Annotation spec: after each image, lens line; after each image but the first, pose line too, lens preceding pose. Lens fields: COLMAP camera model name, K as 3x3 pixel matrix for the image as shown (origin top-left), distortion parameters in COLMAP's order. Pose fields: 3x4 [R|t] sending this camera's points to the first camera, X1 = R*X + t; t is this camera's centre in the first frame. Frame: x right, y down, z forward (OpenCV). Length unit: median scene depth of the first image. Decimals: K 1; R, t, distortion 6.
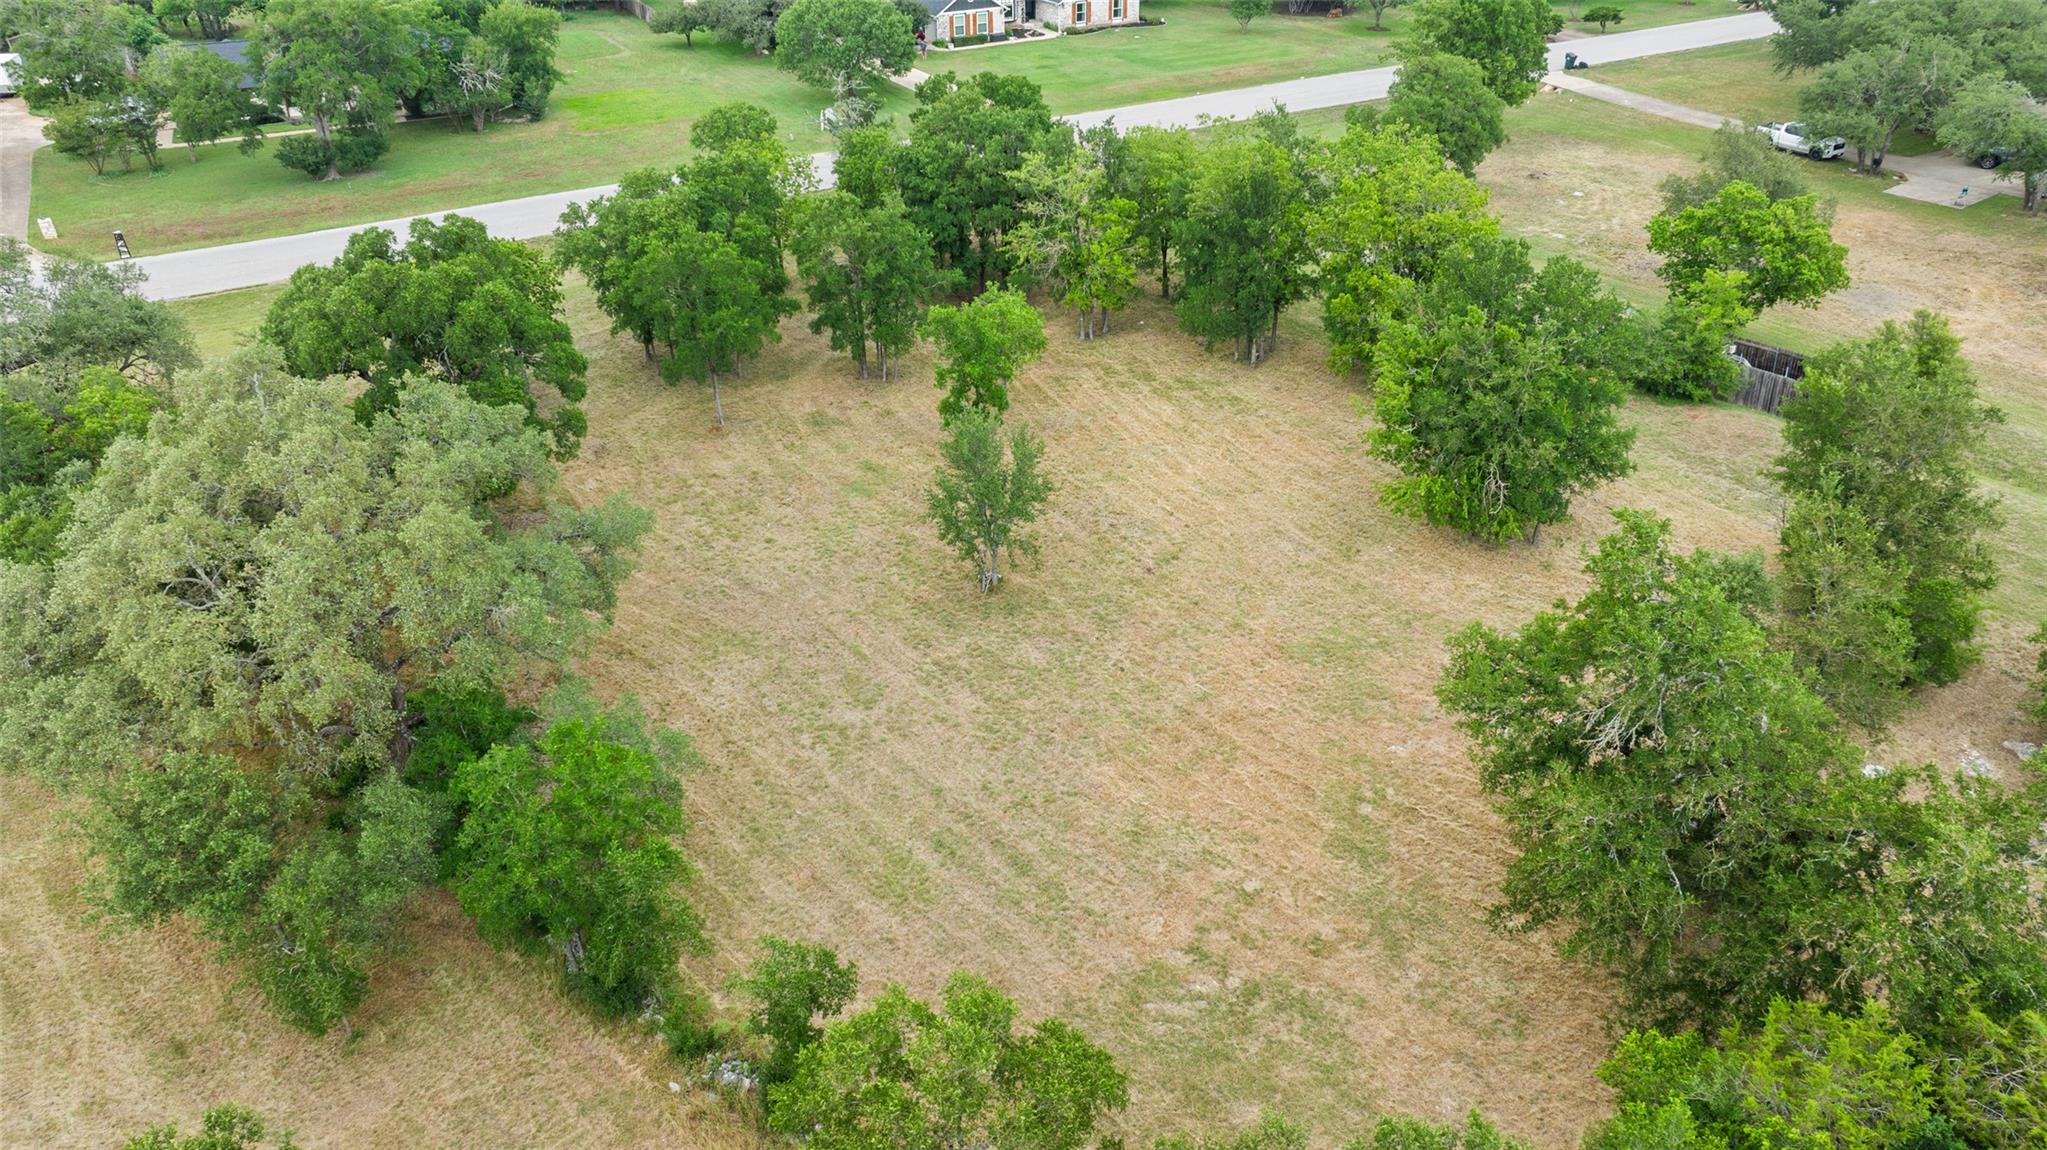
lens RADIAL K [[1465.5, 0, 1023.5], [0, 1465.5, 575.0], [0, 0, 1]] dist [-0.005982, 0.009463]
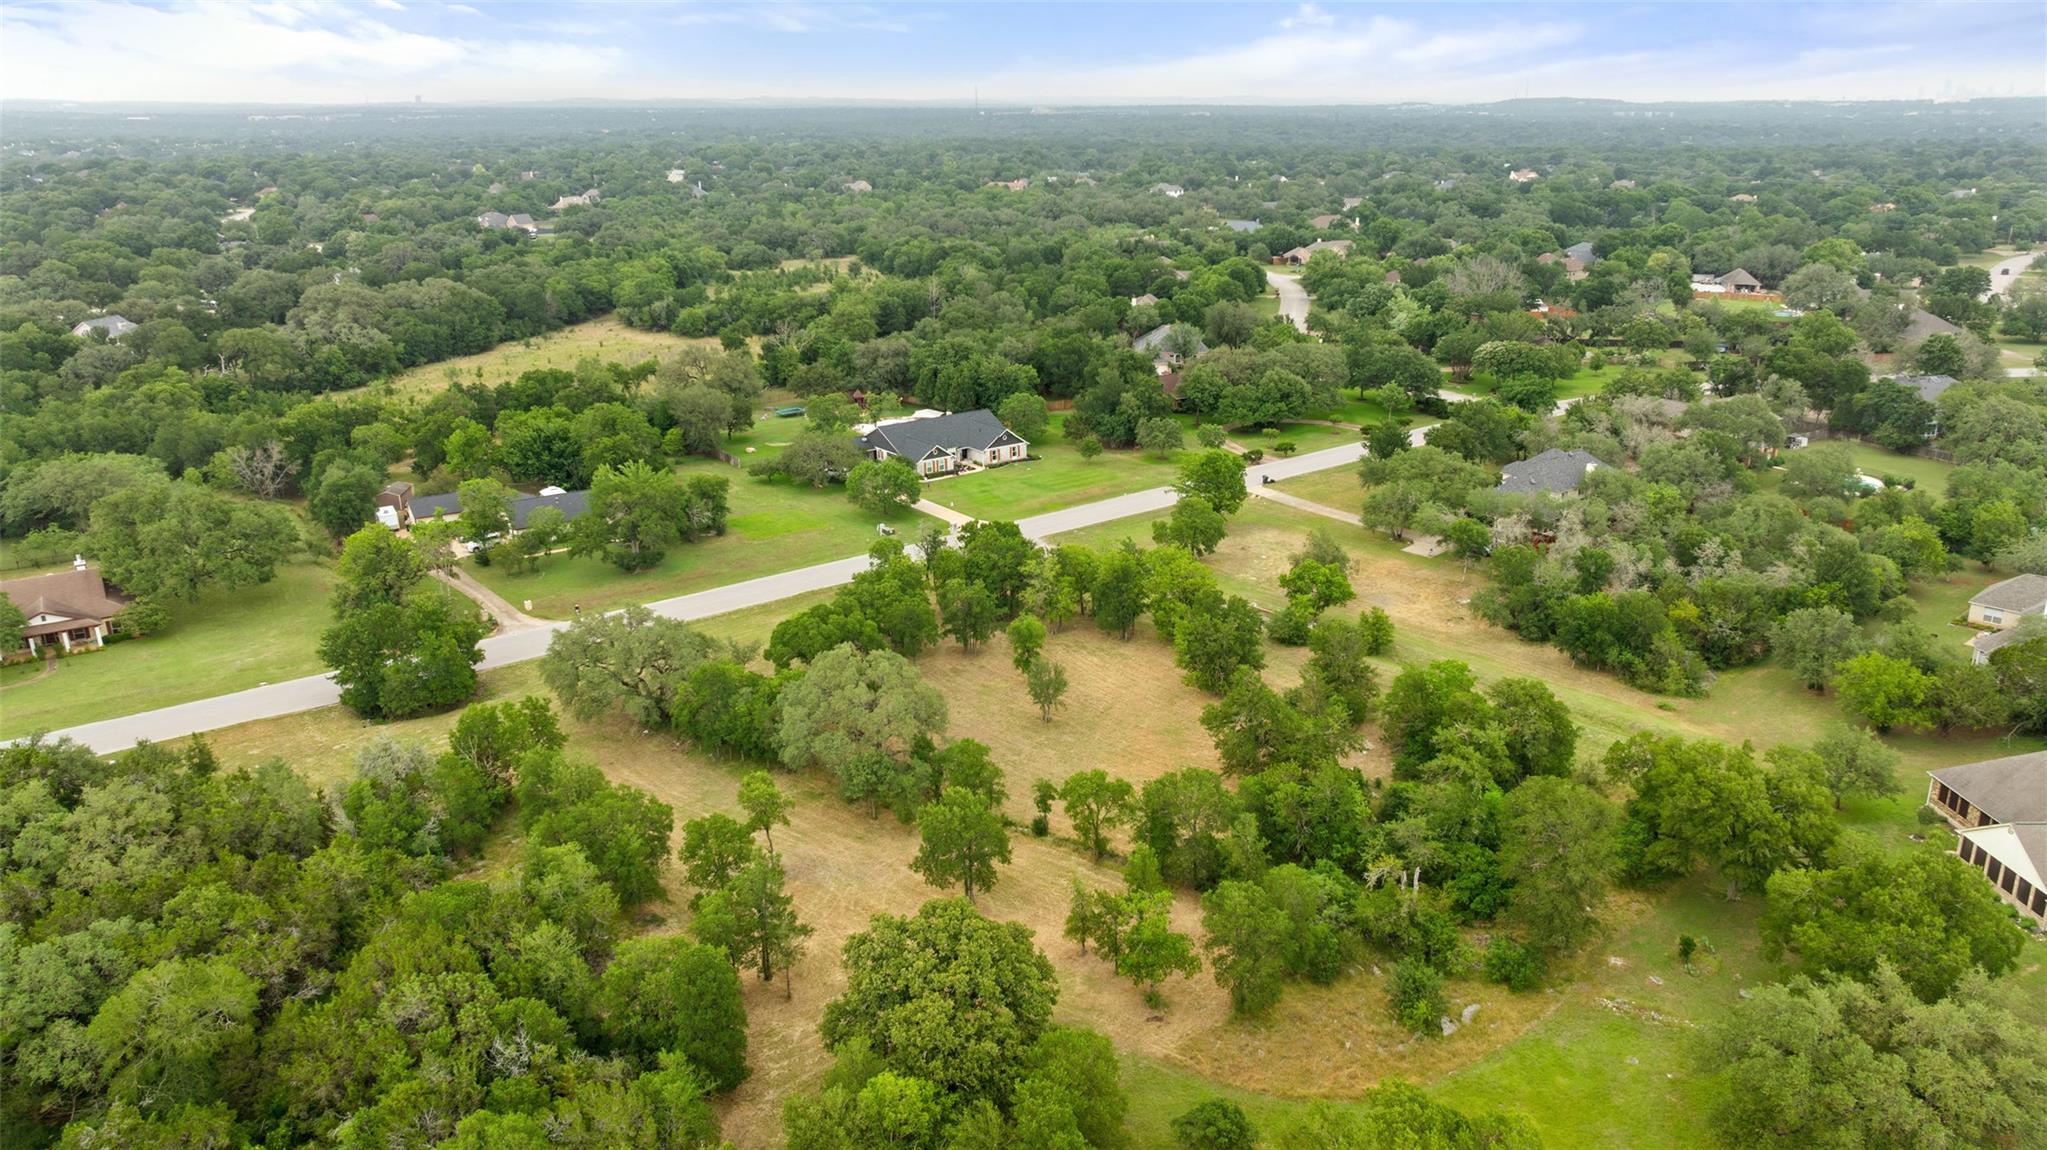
lens RADIAL K [[1465.5, 0, 1023.5], [0, 1465.5, 575.0], [0, 0, 1]] dist [-0.005982, 0.009463]
pose [[0.990987, -0.044015, 0.126520, -0.309668], [0.069730, 0.975926, -0.206654, 0.236170], [-0.114378, 0.213613, 0.970199, -1.336895]]
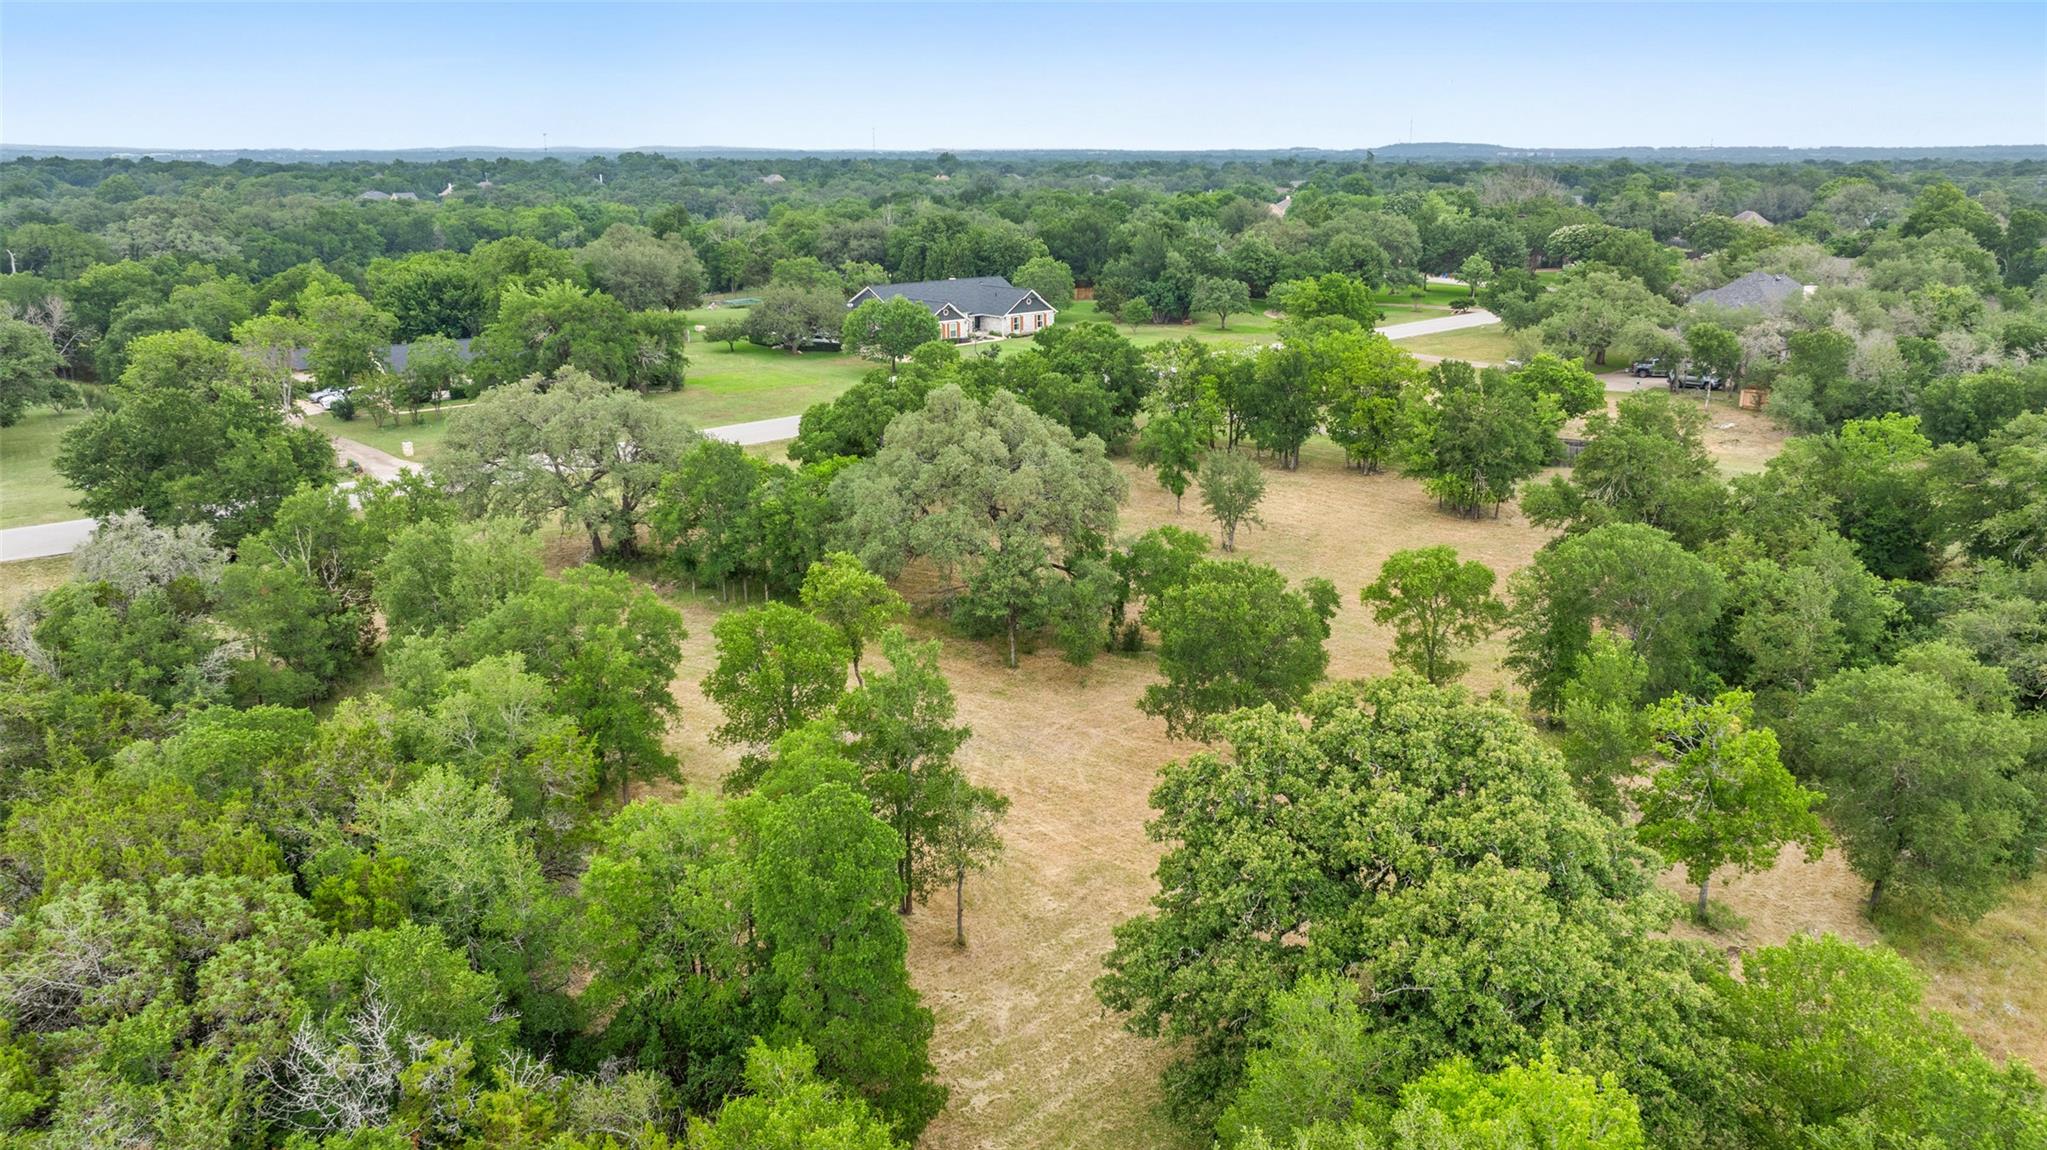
lens RADIAL K [[1453.3, 0, 1030.0], [0, 1453.3, 543.6], [0, 0, 1]] dist [-0.039621, 0.067714]
pose [[0.977273, -0.051402, 0.205656, -0.482608], [0.104149, 0.961418, -0.254614, 0.328647], [-0.184634, 0.270247, 0.944922, -0.474085]]
